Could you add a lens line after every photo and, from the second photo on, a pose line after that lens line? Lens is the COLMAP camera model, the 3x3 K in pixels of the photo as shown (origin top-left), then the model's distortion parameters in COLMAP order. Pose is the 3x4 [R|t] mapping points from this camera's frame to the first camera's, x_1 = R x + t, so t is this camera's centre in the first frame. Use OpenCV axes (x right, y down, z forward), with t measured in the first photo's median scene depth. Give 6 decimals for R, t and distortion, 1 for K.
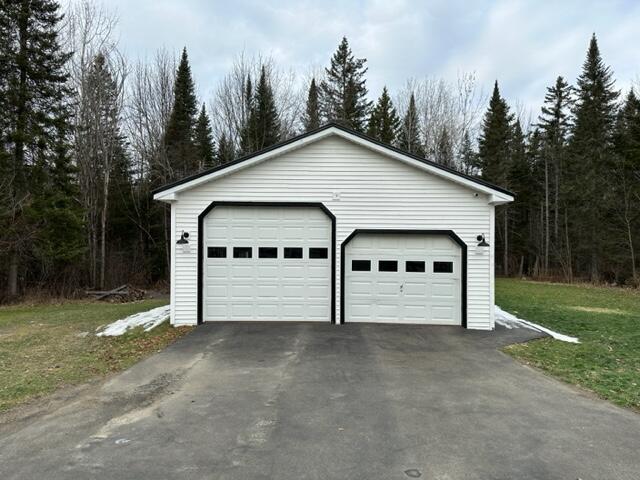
lens RADIAL K [[457.0, 0, 324.0], [0, 457.0, 241.0], [0, 0, 1]] dist [0.044106, -0.035175]
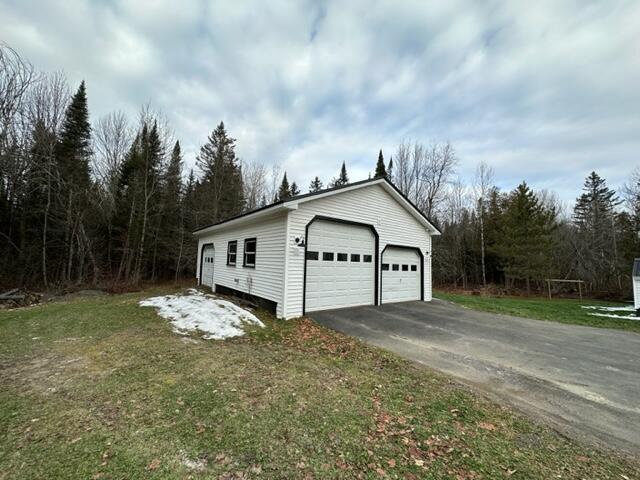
lens RADIAL K [[256.8, 0, 321.4], [0, 256.8, 237.6], [0, 0, 1]] dist [-0.006662, 0.001681]
pose [[0.775821, 0.077971, 0.626117, -0.666171], [-0.030961, 0.995844, -0.085649, 0.035375], [-0.630193, 0.047063, 0.775011, 0.443930]]
